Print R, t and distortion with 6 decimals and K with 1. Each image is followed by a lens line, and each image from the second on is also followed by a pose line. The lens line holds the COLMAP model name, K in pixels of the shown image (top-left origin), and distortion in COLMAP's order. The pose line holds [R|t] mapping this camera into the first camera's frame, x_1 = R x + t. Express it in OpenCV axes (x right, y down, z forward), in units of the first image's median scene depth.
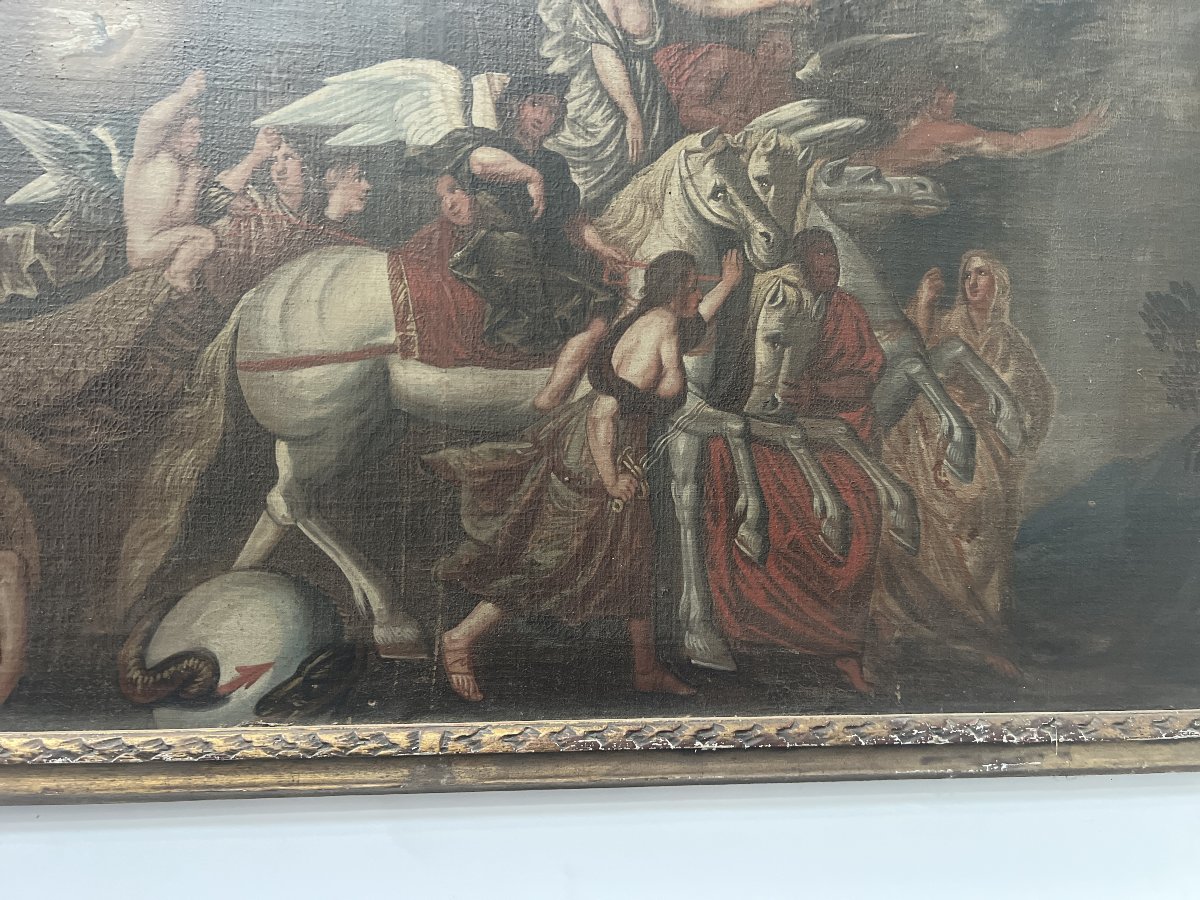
lens RADIAL K [[909.2, 0, 607.4], [0, 909.2, 450.2], [0, 0, 1]] dist [0.035431, -0.052781]
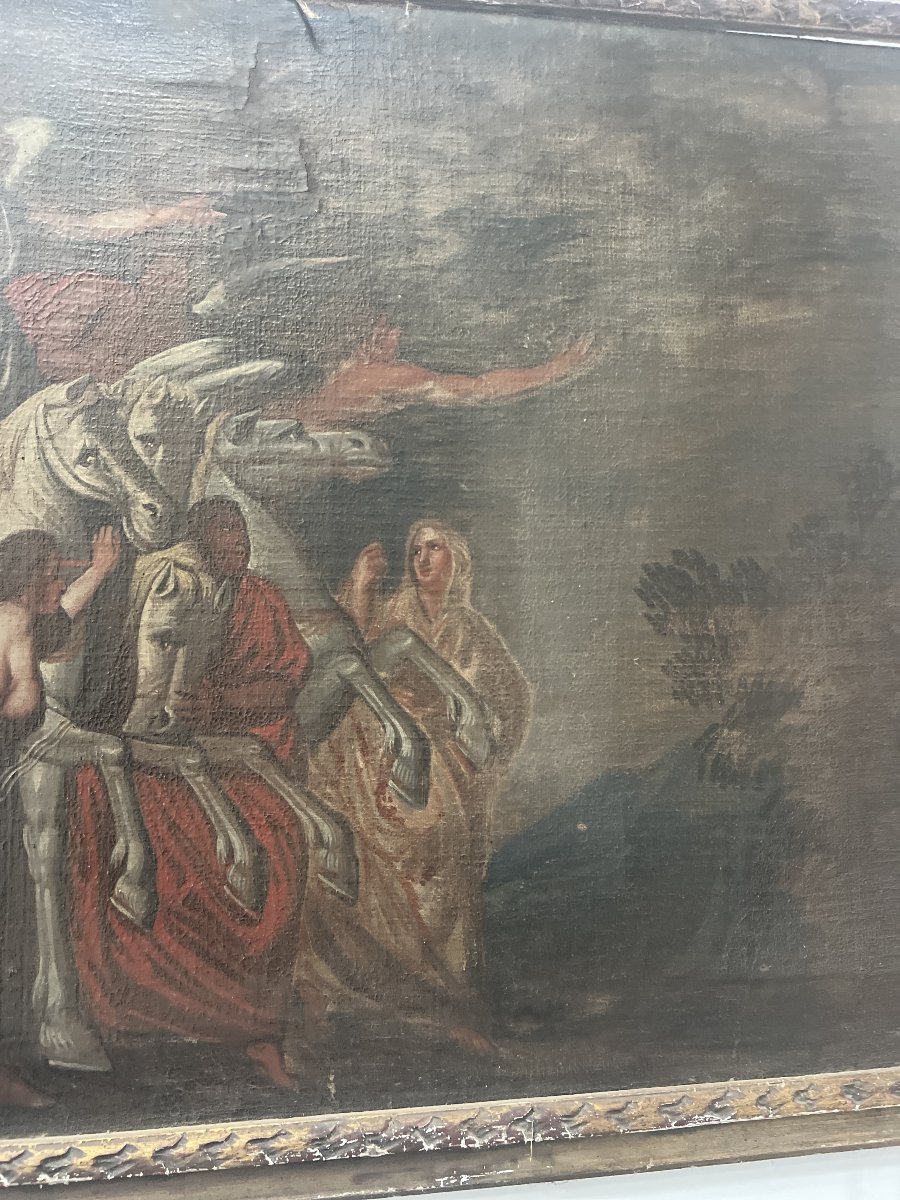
lens RADIAL K [[909.2, 0, 440.2], [0, 909.2, 610.4], [0, 0, 1]] dist [0.035431, -0.052781]
pose [[0.999219, -0.023673, 0.031645, 0.408700], [0.024938, 0.998881, -0.040196, -0.110466], [-0.030658, 0.040954, 0.998691, 0.204375]]
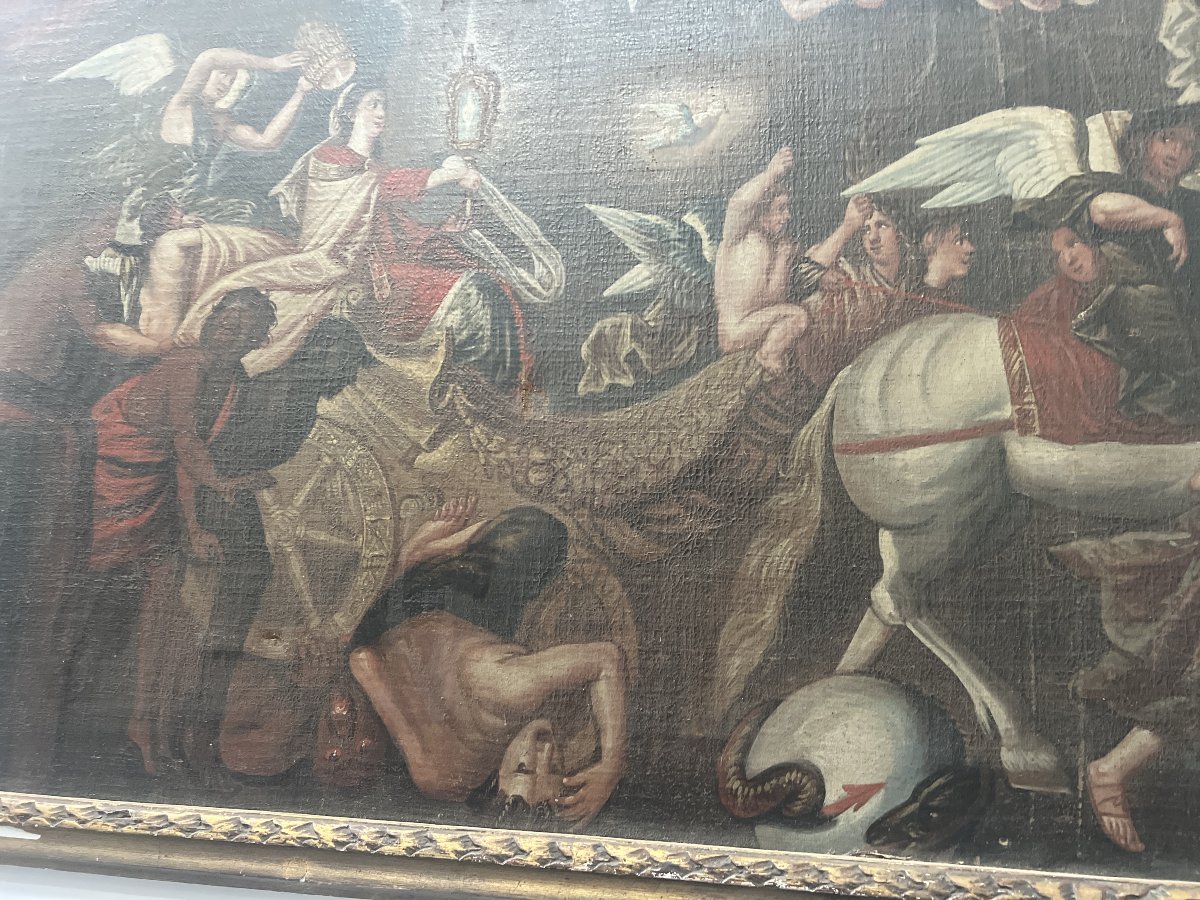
lens RADIAL K [[909.2, 0, 606.1], [0, 909.2, 457.7], [0, 0, 1]] dist [0.035431, -0.052781]
pose [[0.955868, -0.023597, -0.292848, -0.340661], [-0.006942, 0.994677, -0.102807, 0.012887], [0.293715, 0.100303, 0.950616, 0.053109]]
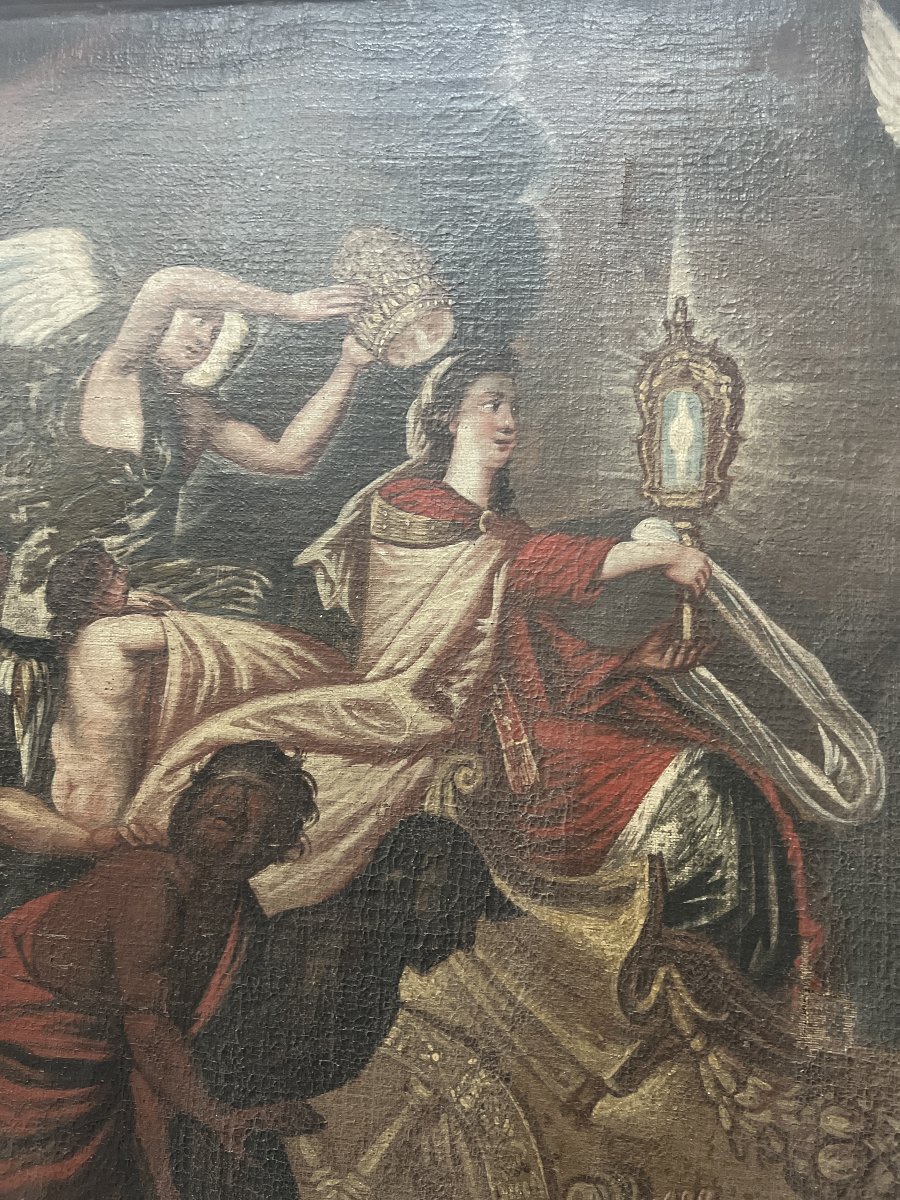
lens RADIAL K [[909.2, 0, 460.3], [0, 909.2, 610.5], [0, 0, 1]] dist [0.035431, -0.052781]
pose [[0.970489, 0.022402, -0.240103, -0.769071], [-0.028289, 0.999377, -0.021099, -0.350739], [0.239480, 0.027269, 0.970518, 0.376920]]
